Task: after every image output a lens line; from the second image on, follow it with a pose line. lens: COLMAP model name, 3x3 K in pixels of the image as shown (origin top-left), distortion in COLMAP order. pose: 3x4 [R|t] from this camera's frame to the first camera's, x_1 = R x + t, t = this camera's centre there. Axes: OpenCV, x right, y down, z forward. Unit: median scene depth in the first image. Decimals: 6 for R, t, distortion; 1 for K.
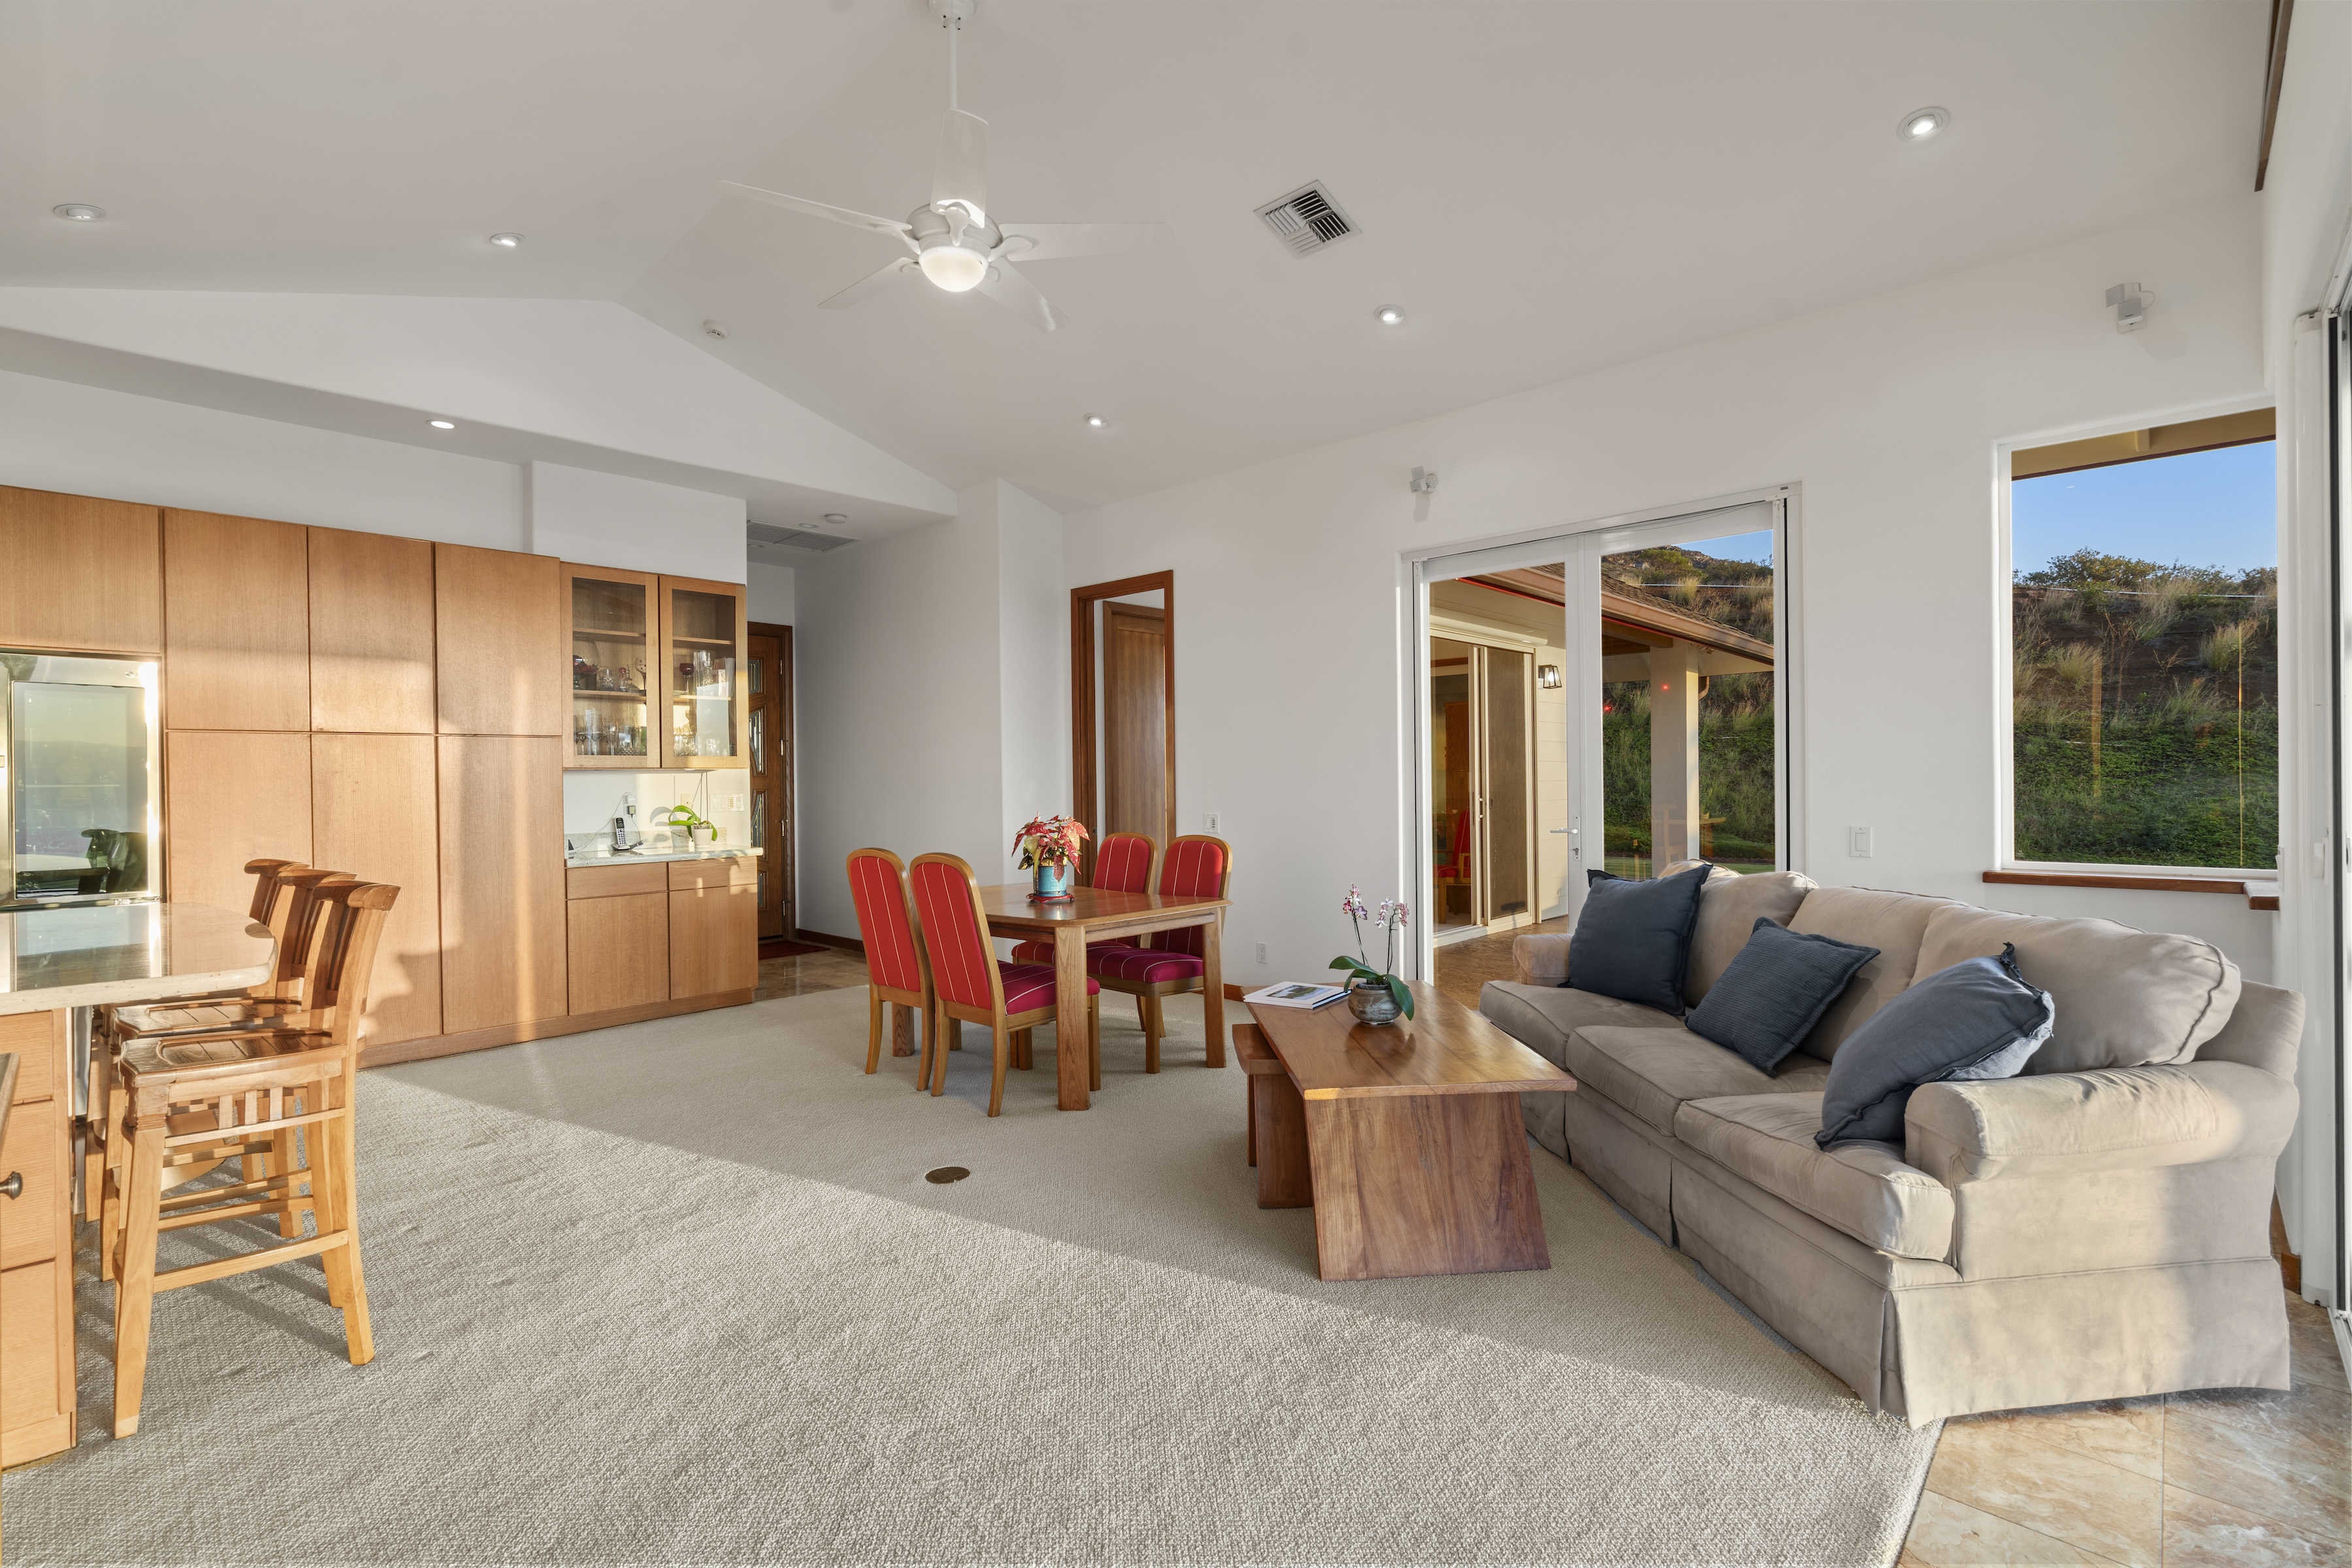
lens RADIAL K [[1047.5, 0, 1171.8], [0, 1047.5, 785.7], [0, 0, 1]] dist [-0.007784, 0.000702]
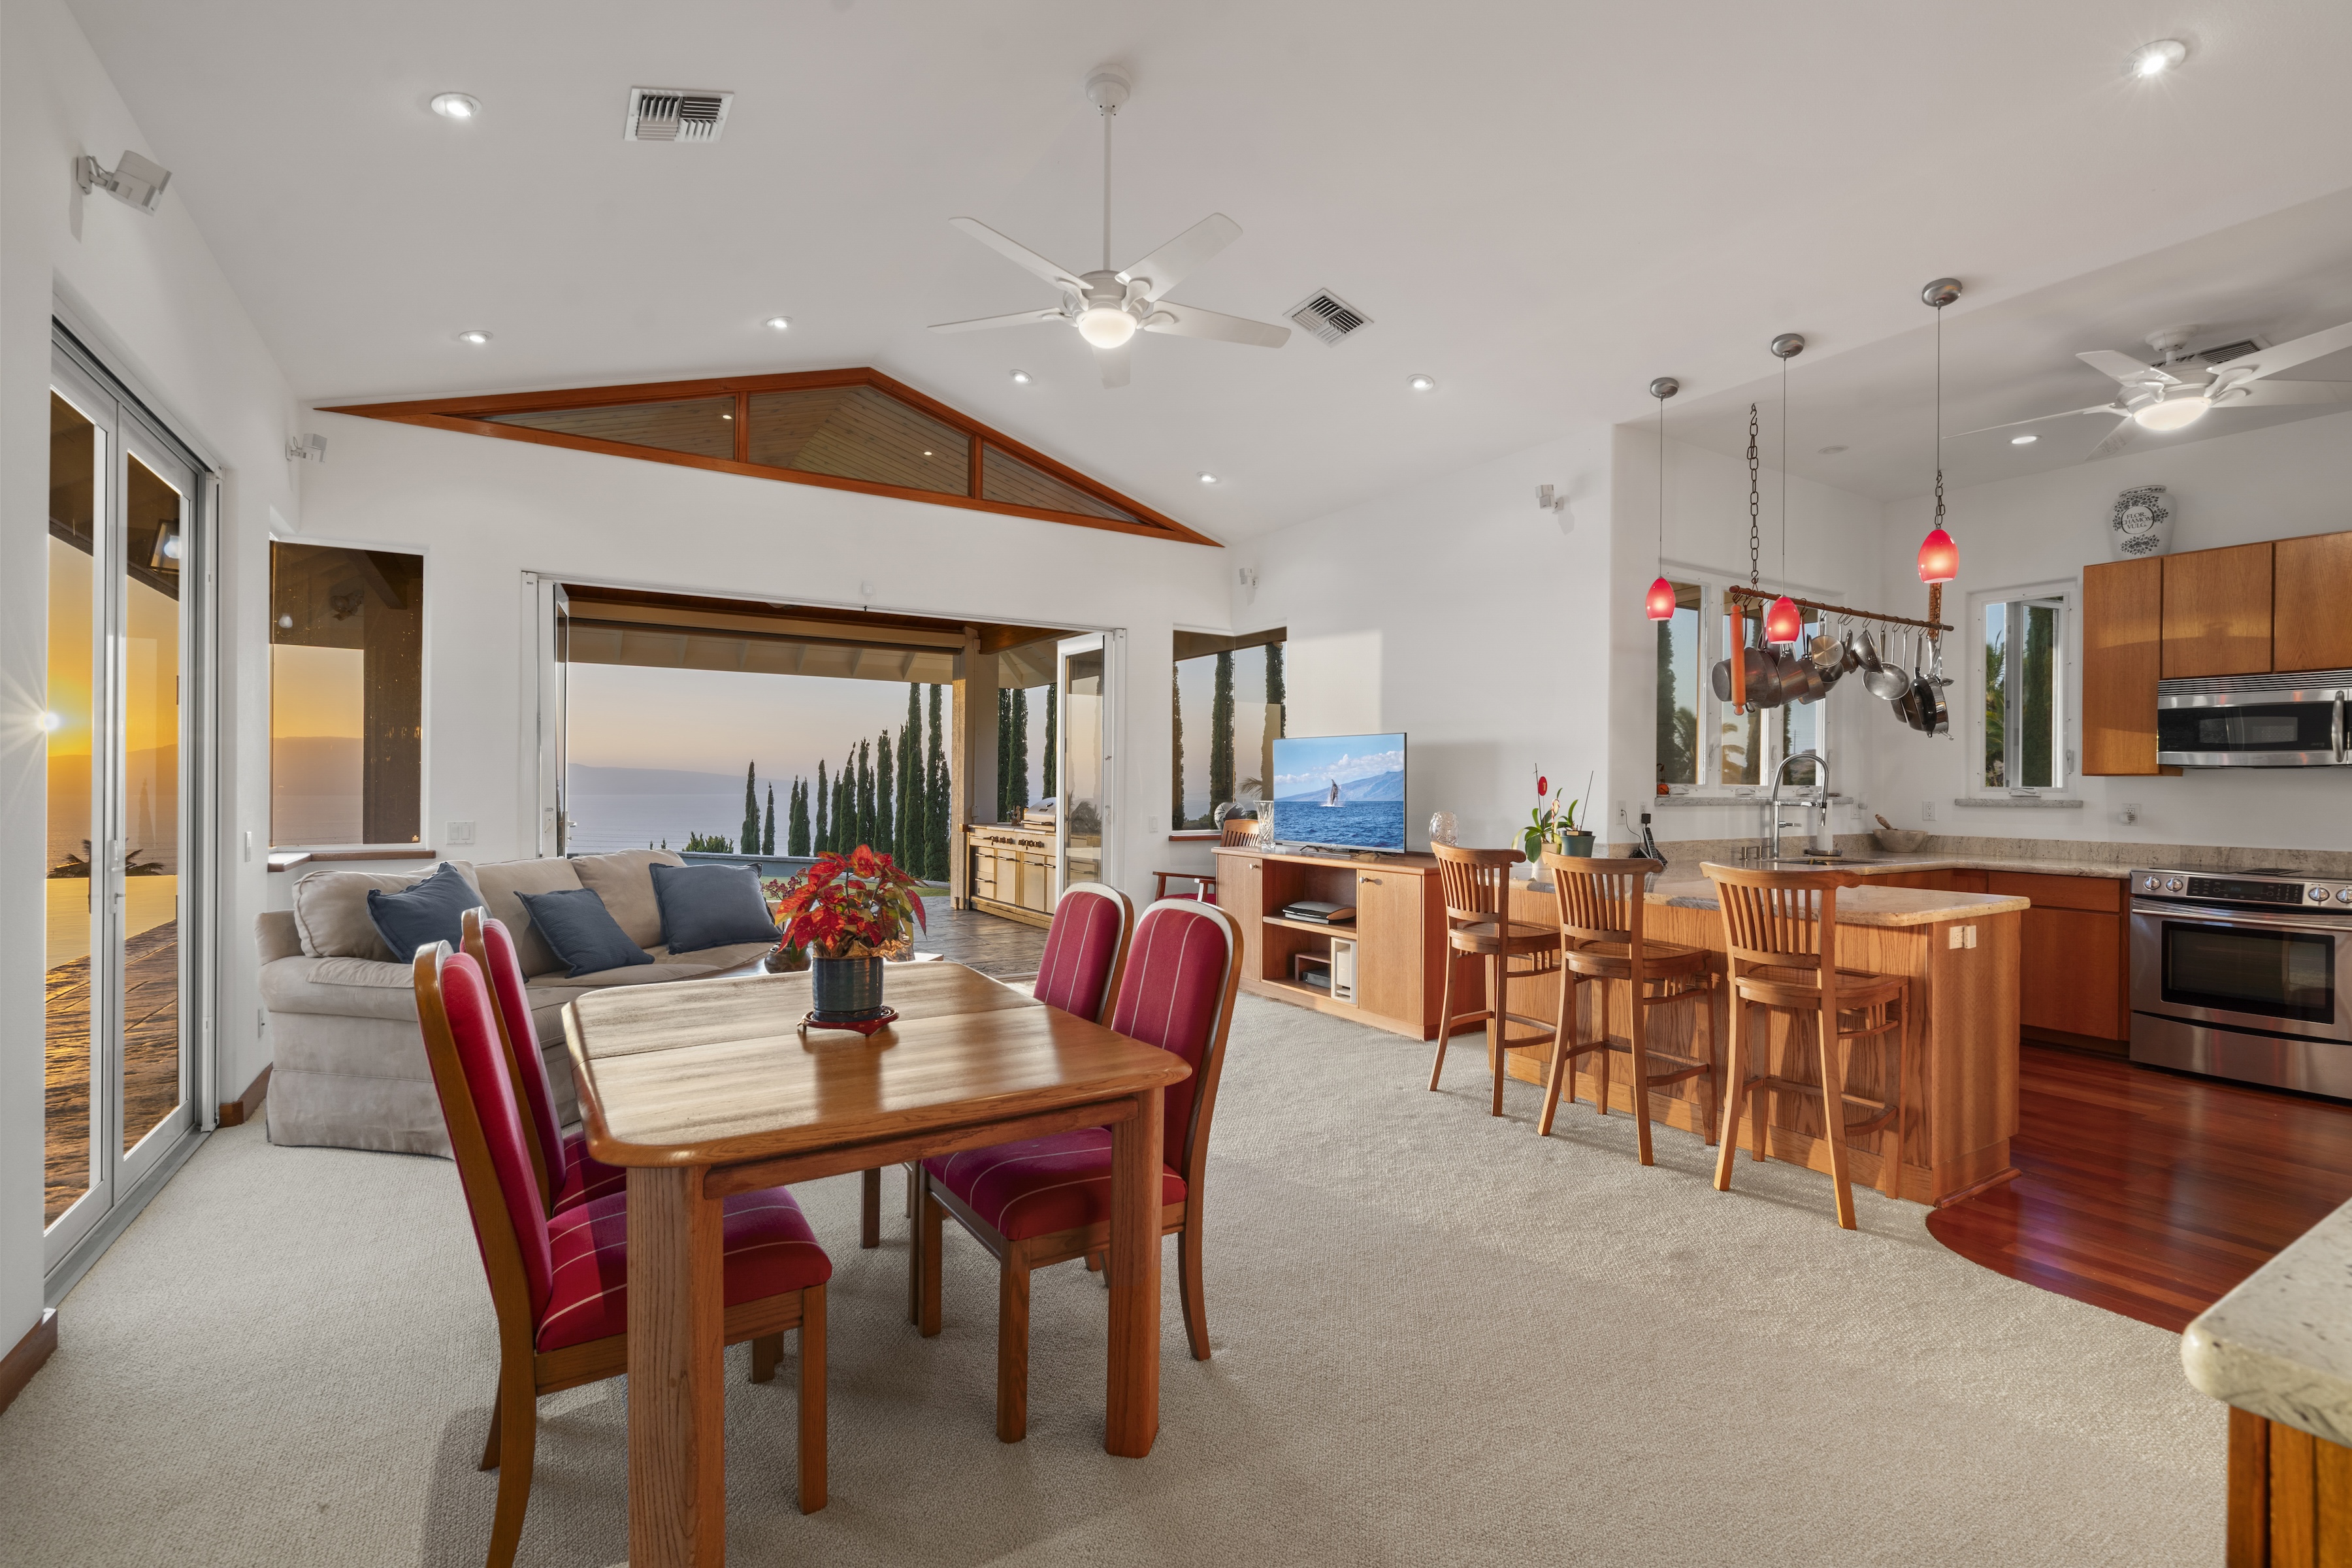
lens RADIAL K [[1047.5, 0, 1171.8], [0, 1047.5, 785.7], [0, 0, 1]] dist [-0.007784, 0.000702]
pose [[-0.968831, 0.002175, 0.247712, -0.538140], [0.003517, 0.999981, 0.004976, -0.008320], [-0.247696, 0.005692, -0.968821, 2.012868]]
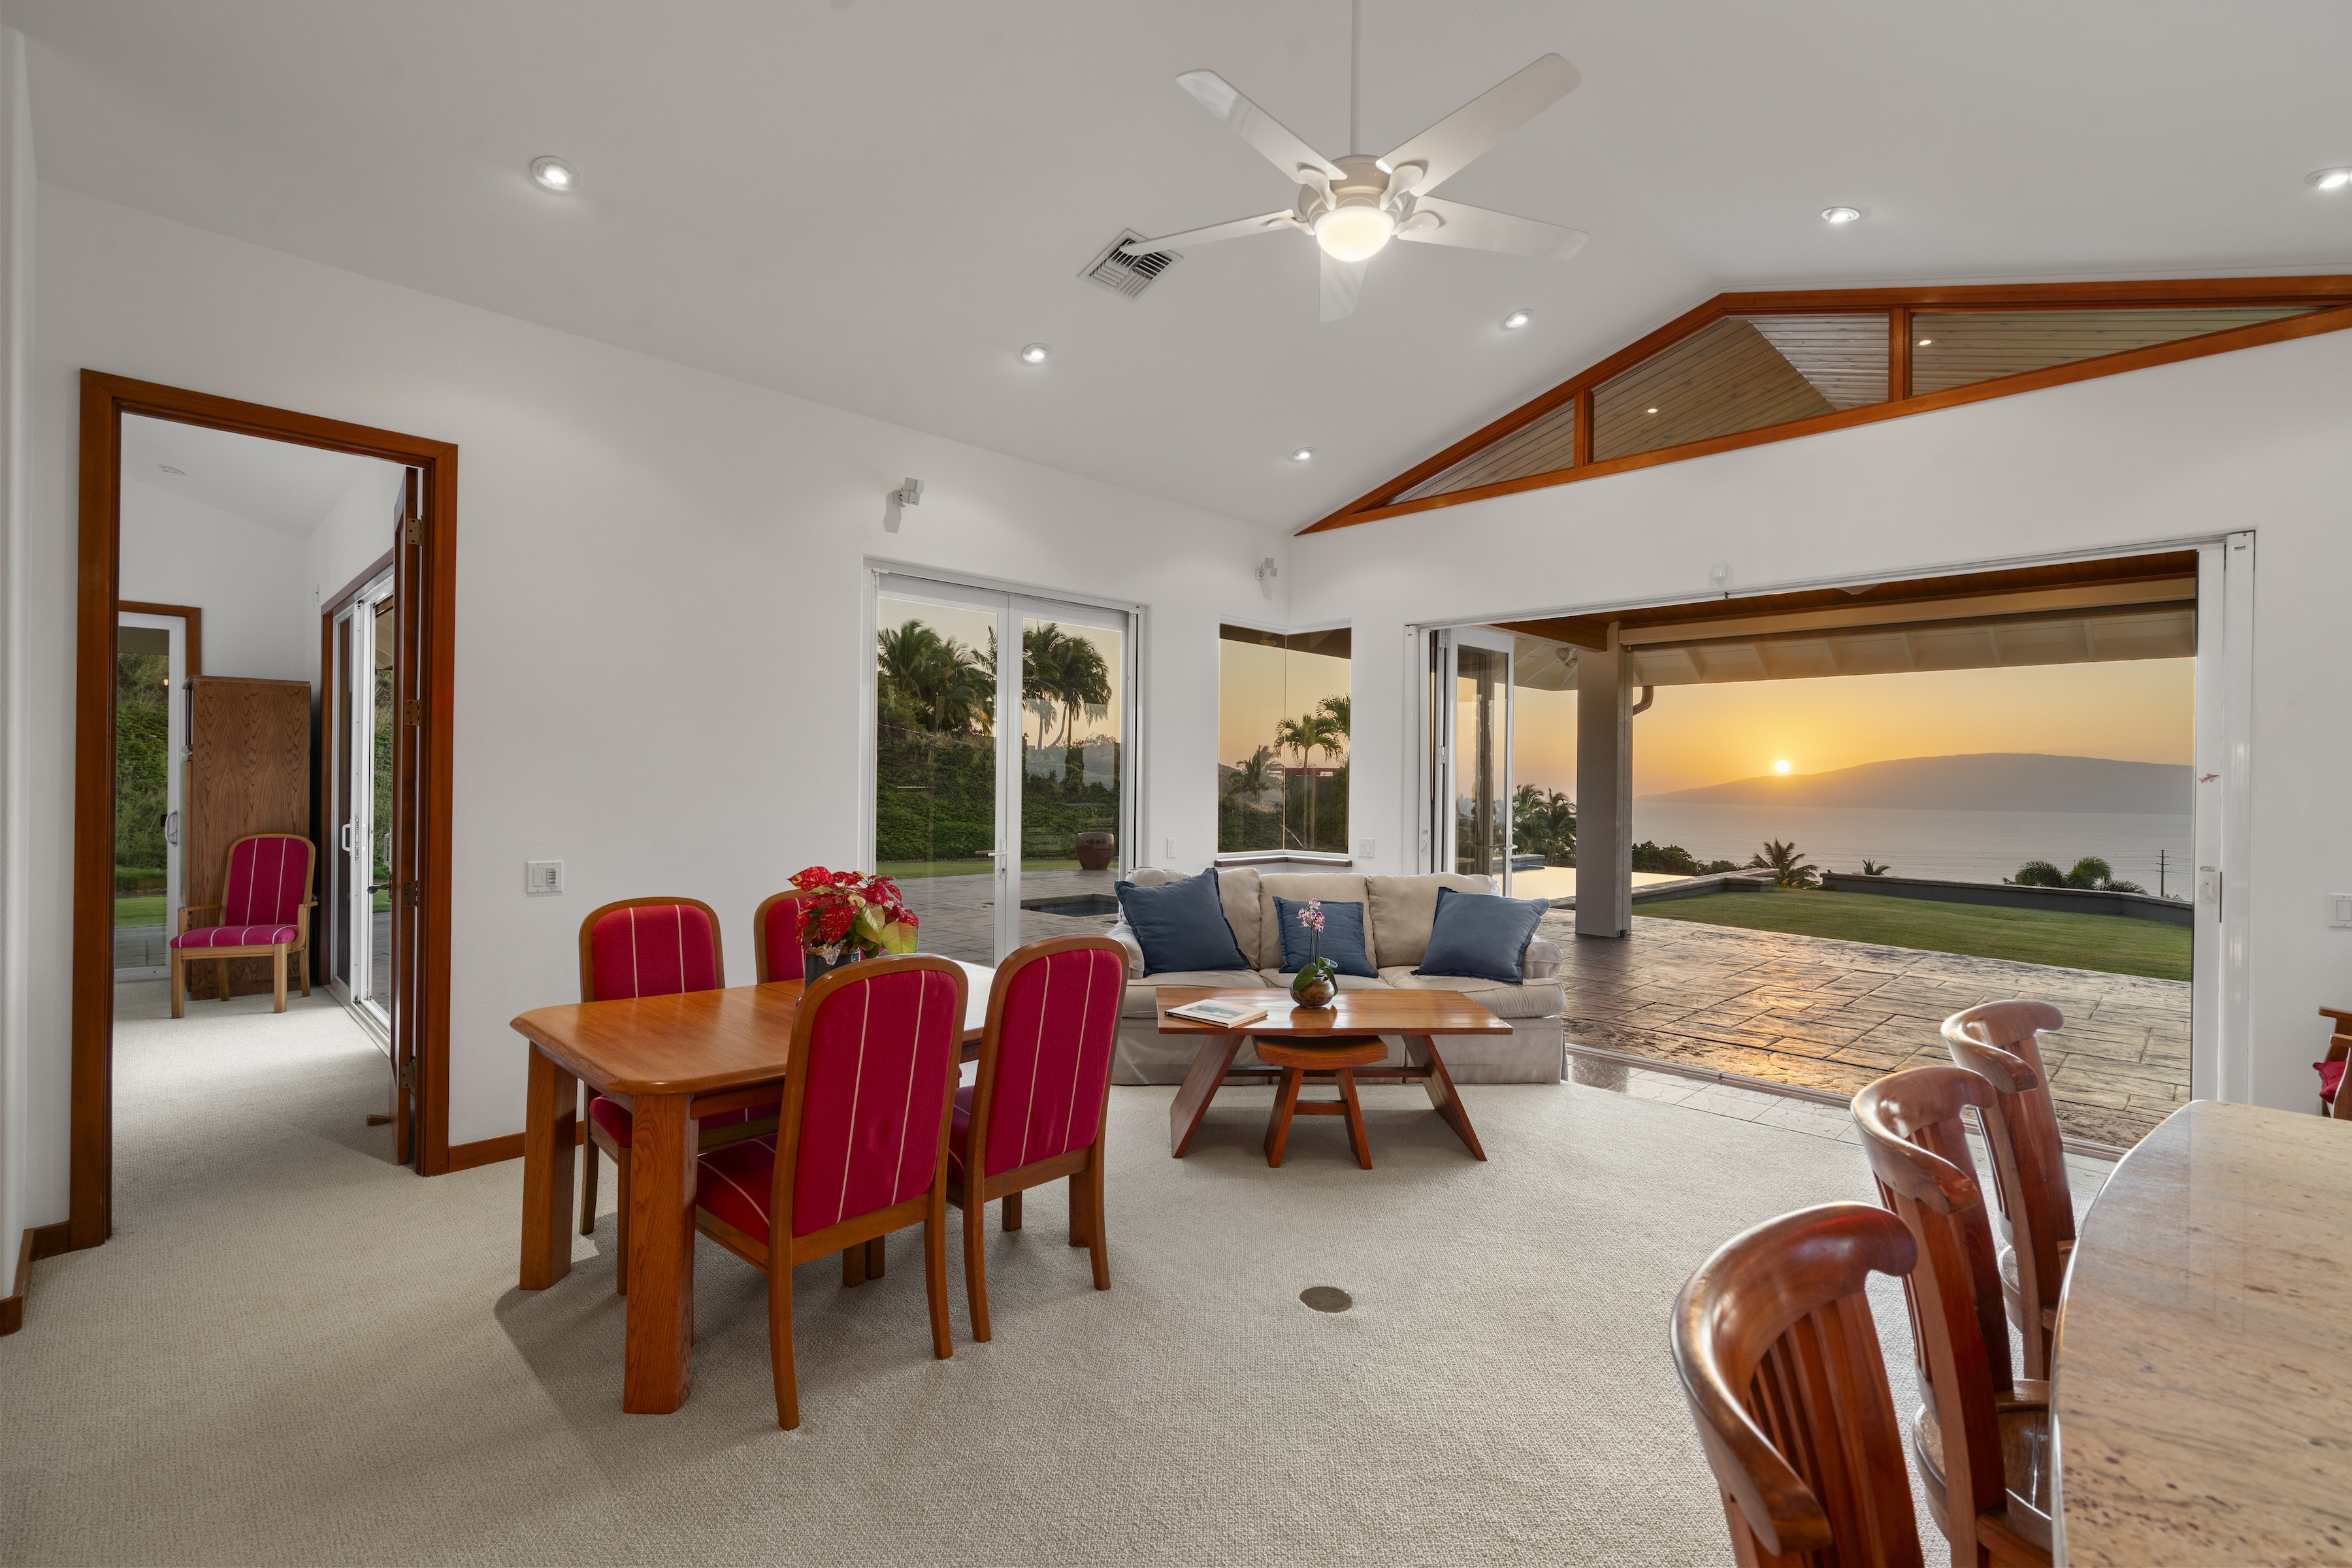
lens RADIAL K [[1047.5, 0, 1171.8], [0, 1047.5, 785.7], [0, 0, 1]] dist [-0.007784, 0.000702]
pose [[0.027064, 0.011705, 0.999565, -1.038530], [-0.004267, 0.999924, -0.011593, -0.024434], [-0.999625, -0.003952, 0.027112, 1.091496]]
